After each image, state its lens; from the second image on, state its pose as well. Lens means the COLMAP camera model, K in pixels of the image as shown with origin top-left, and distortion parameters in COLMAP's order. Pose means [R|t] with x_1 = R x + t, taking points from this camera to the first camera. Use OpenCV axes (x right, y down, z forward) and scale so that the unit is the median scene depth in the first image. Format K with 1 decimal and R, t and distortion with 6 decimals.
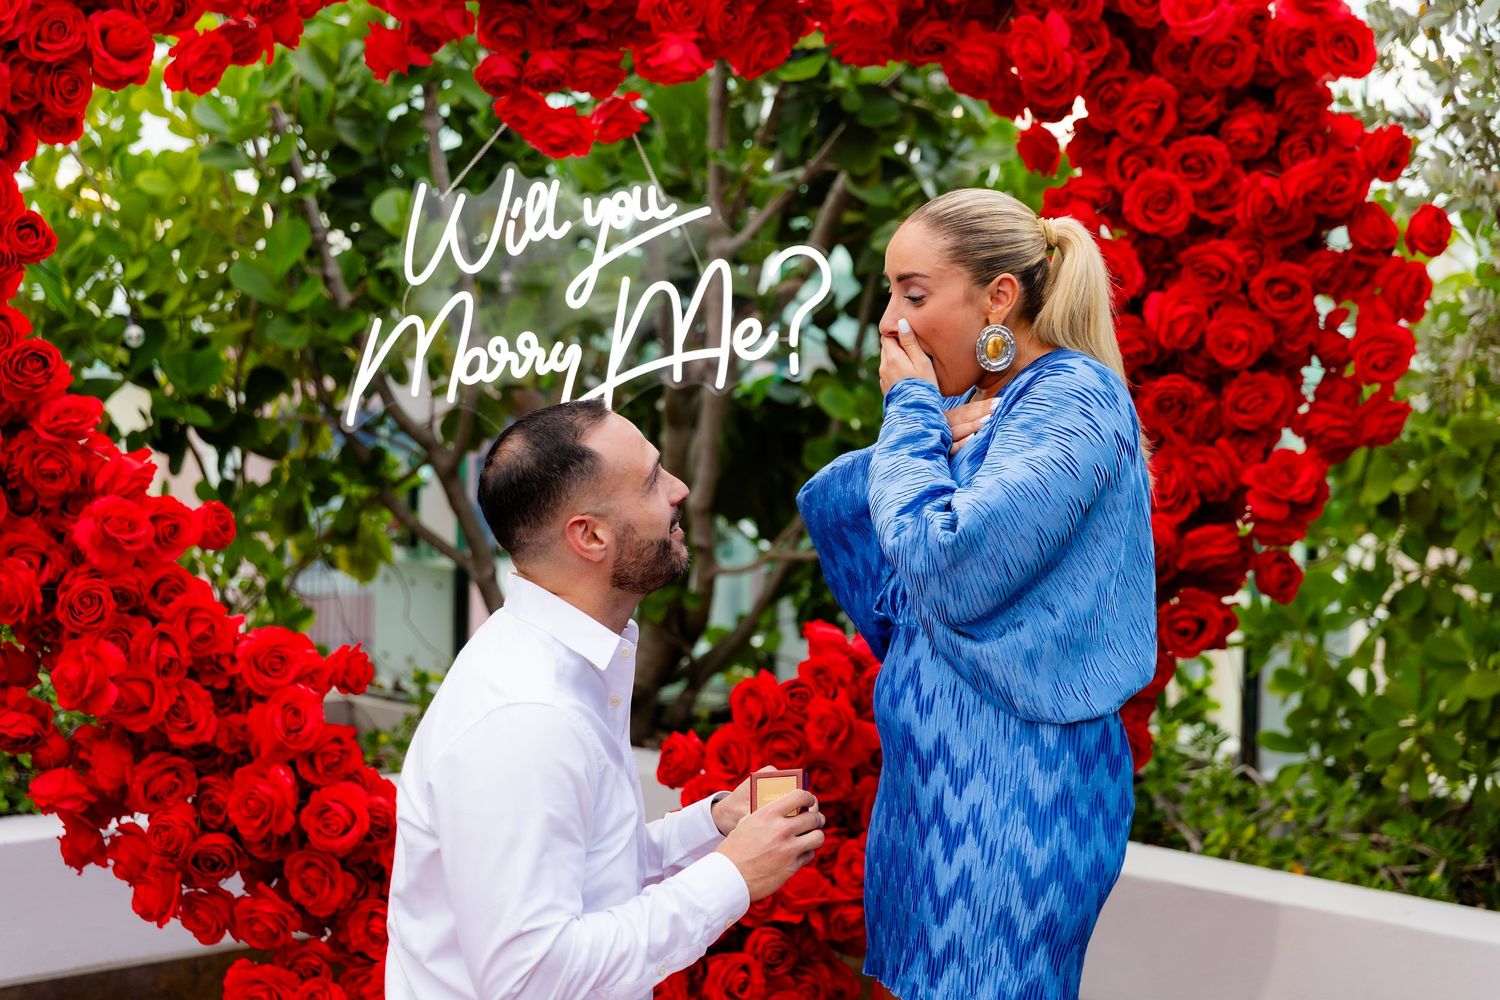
lens RADIAL K [[2787.5, 0, 731.3], [0, 2787.5, 503.7], [0, 0, 1]] dist [-0.023752, 0.189400]
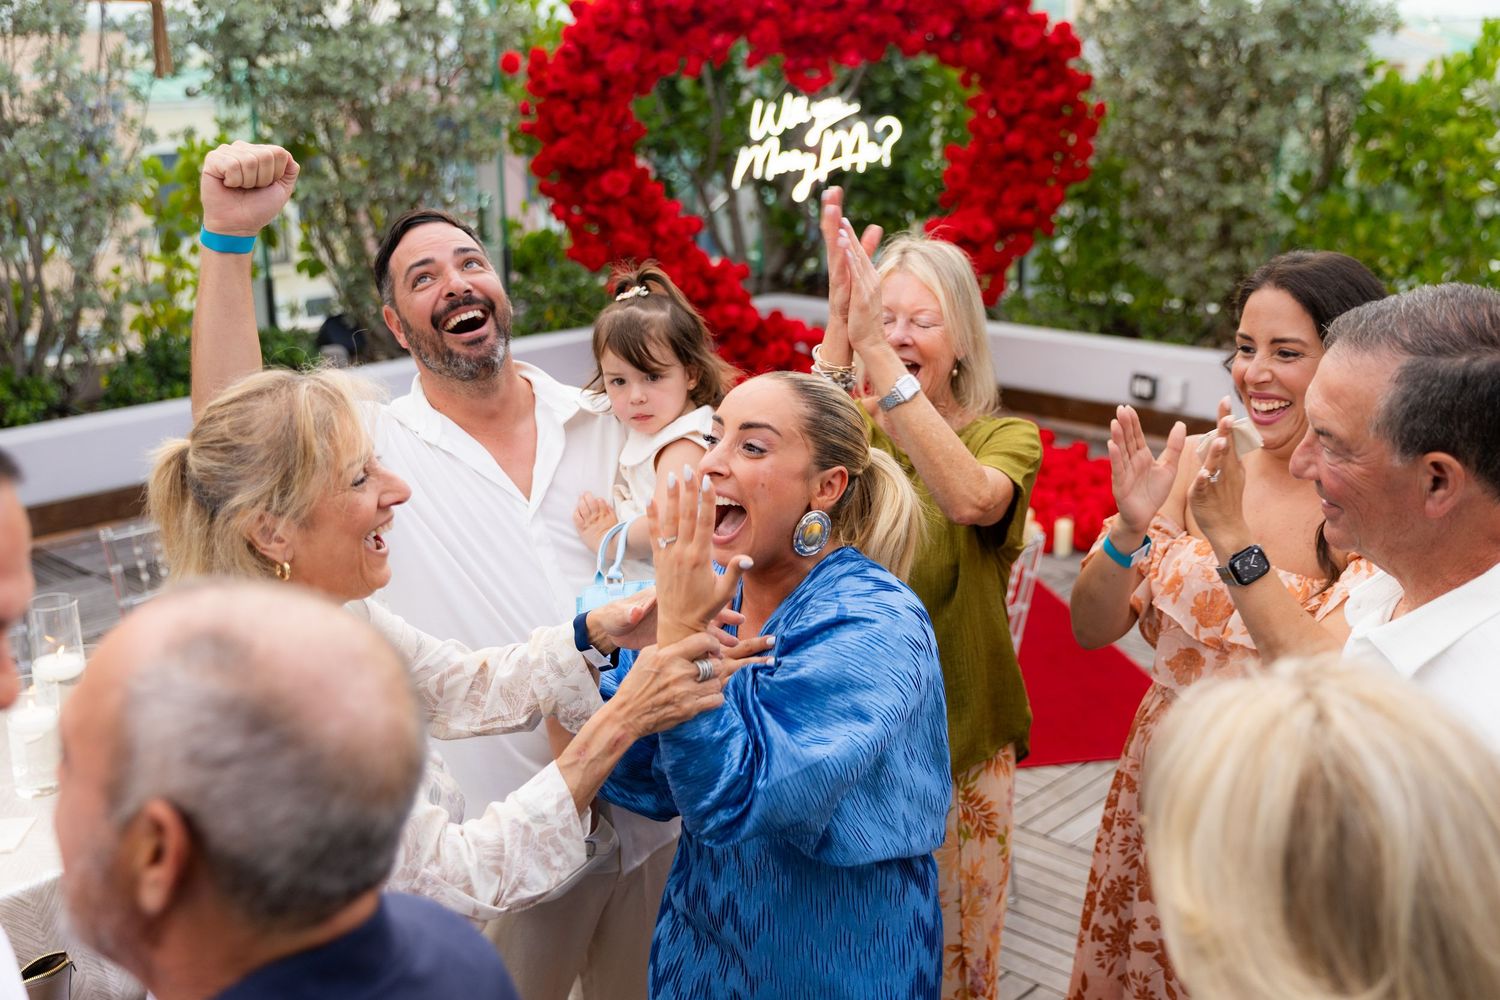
lens RADIAL K [[1631.8, 0, 744.1], [0, 1631.8, 489.0], [0, 0, 1]] dist [0.012539, 0.000135]
pose [[0.997276, -0.046095, 0.057588, -0.246728], [0.033252, 0.977814, 0.206819, -0.074513], [-0.065843, -0.204341, 0.976683, -0.758747]]
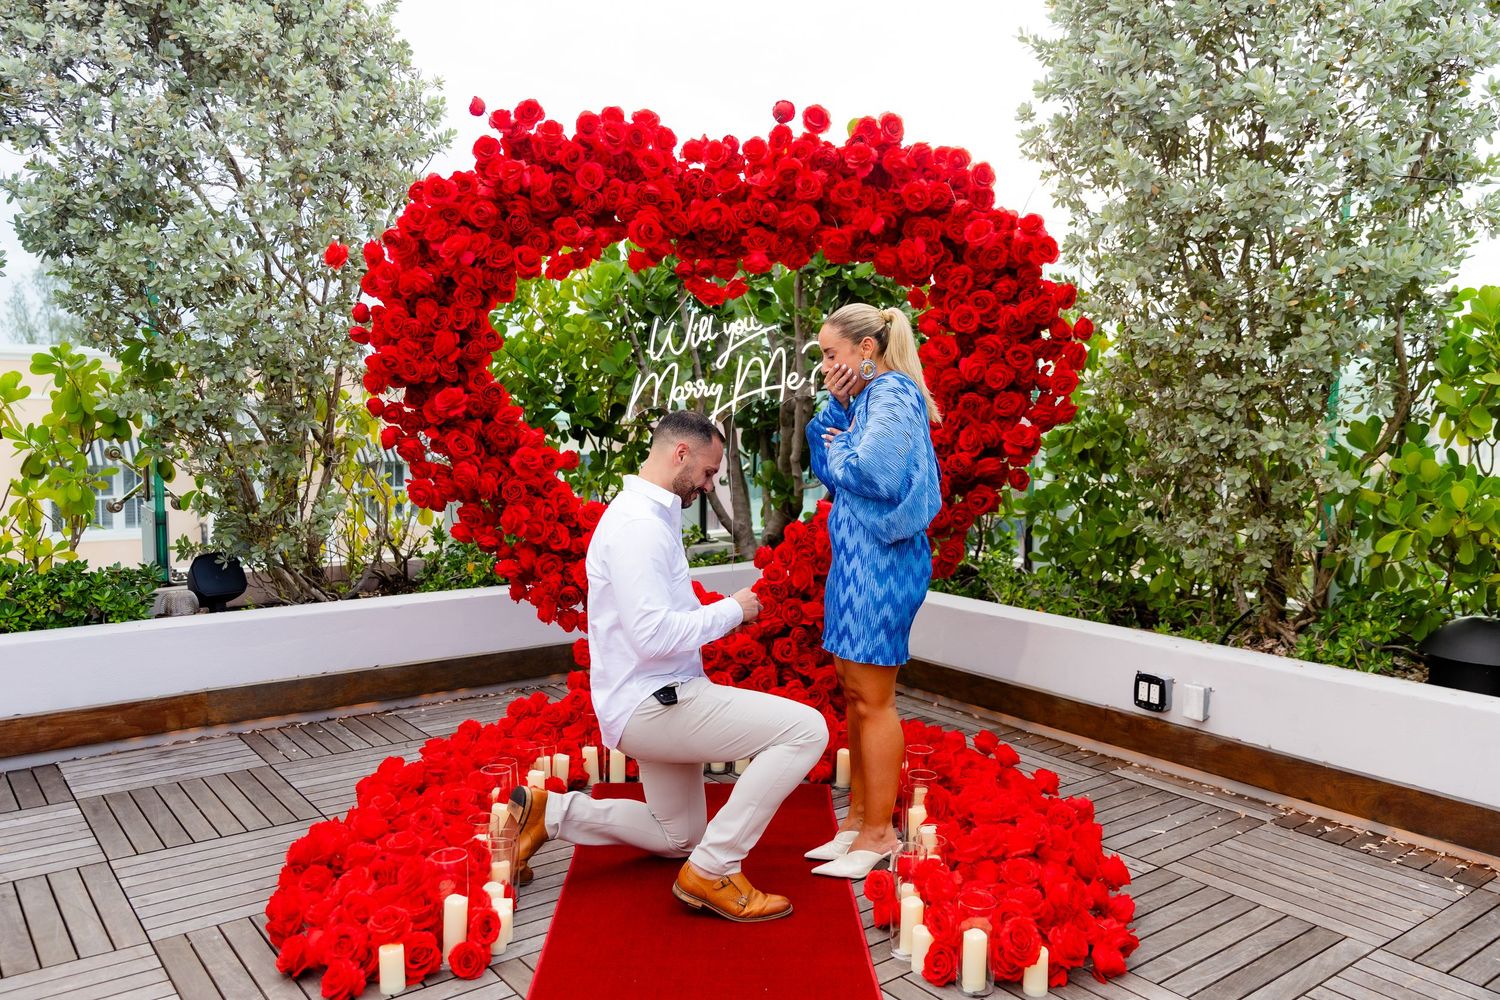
lens RADIAL K [[1149.0, 0, 750.6], [0, 1149.0, 502.7], [0, 0, 1]] dist [0.012249, -0.005326]
pose [[0.995423, -0.002196, -0.095541, 0.065251], [0.004287, 0.999756, 0.021677, 0.023826], [0.095470, -0.021987, 0.995189, 0.019331]]
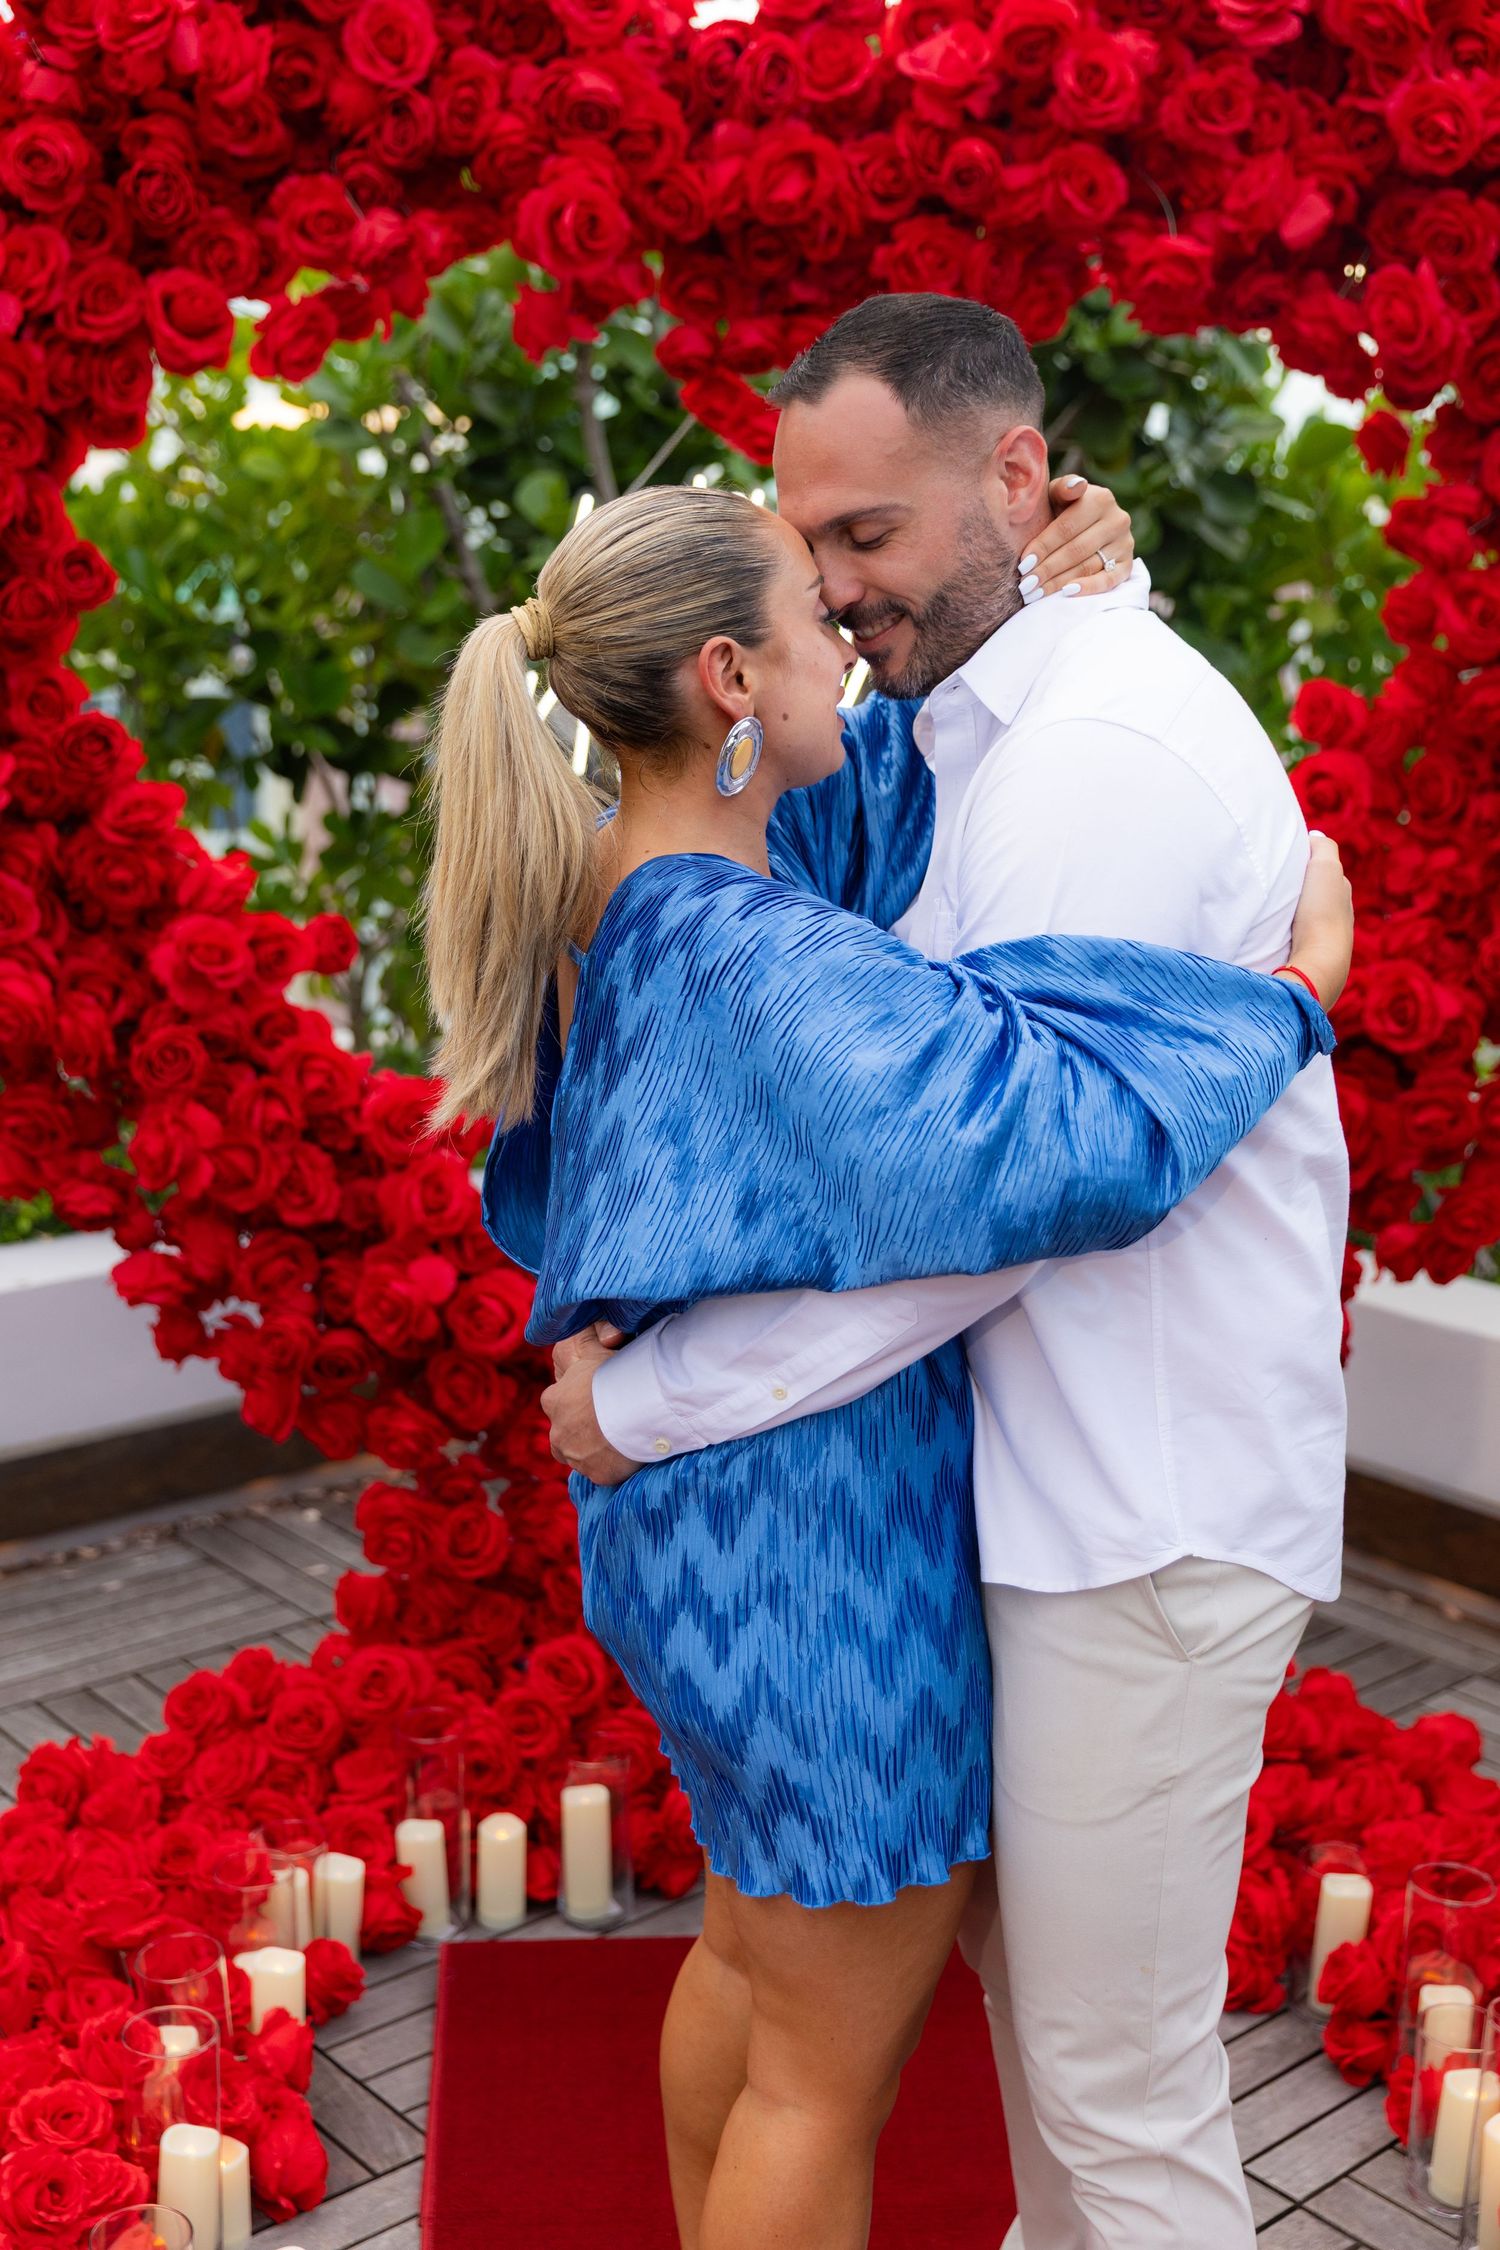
lens RADIAL K [[2640.2, 0, 740.2], [0, 2640.2, 1141.0], [0, 0, 1]] dist [0.009152, -0.006621]
pose [[0.999082, 0.005332, -0.042497, -0.036814], [0.001358, 0.987777, 0.155865, -0.052953], [0.042809, -0.155780, 0.986864, 0.252515]]
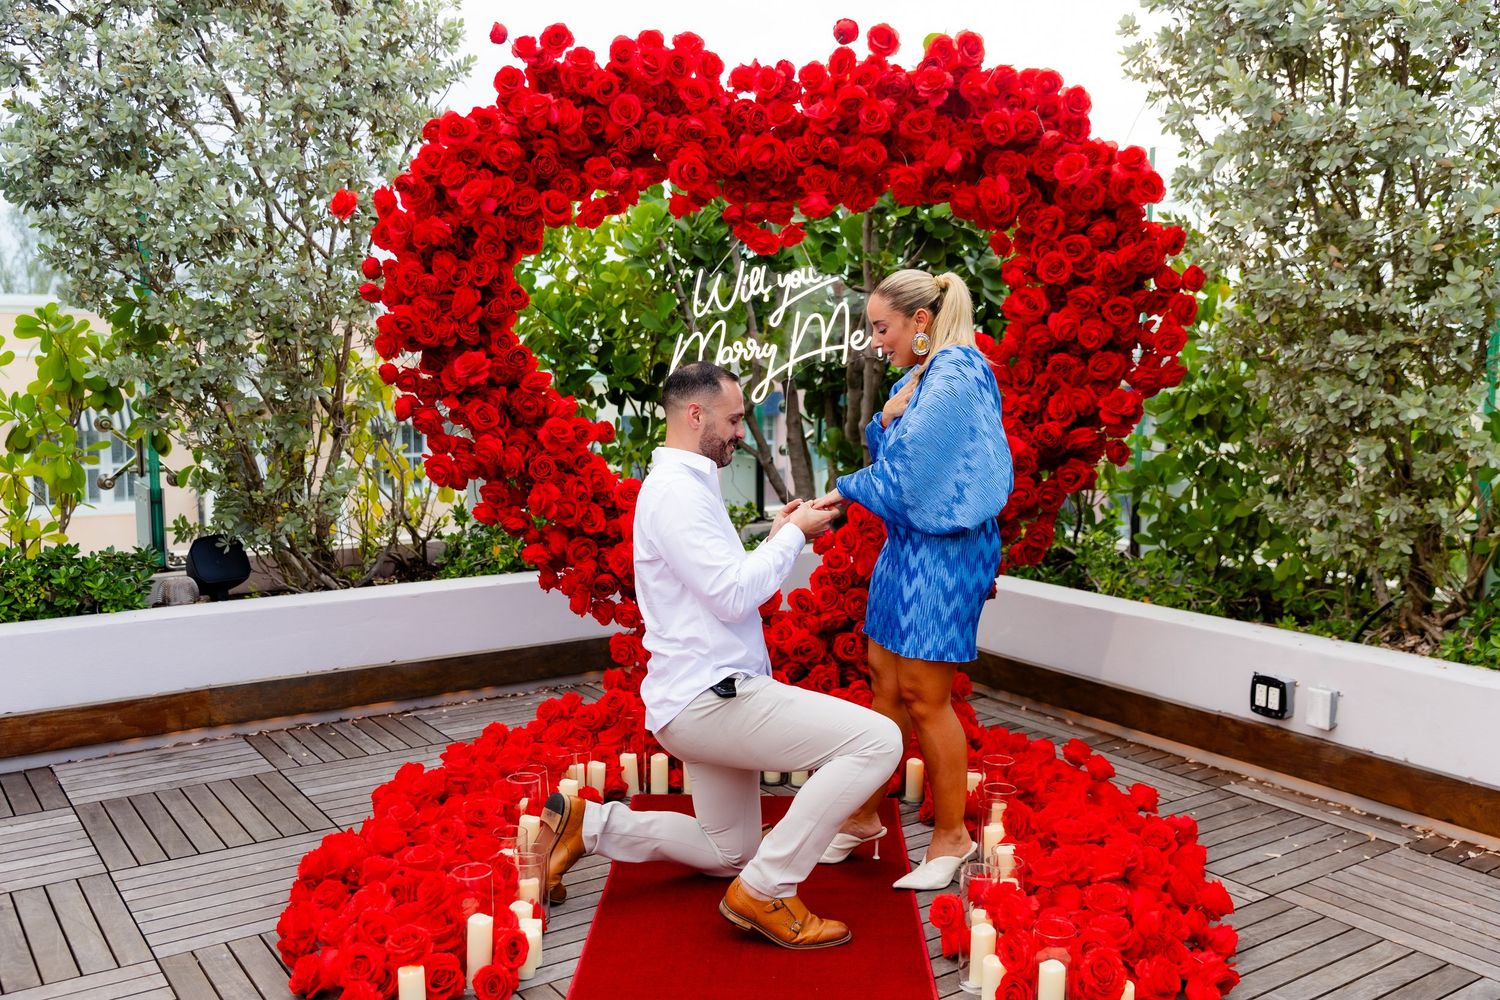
lens RADIAL K [[1341.6, 0, 753.5], [0, 1341.6, 506.6], [0, 0, 1]] dist [0.000124, 0.009880]
pose [[0.989128, -0.000578, -0.147057, 0.078460], [0.007866, 0.998769, 0.048979, 0.015694], [0.146847, -0.049603, 0.987915, -0.007491]]
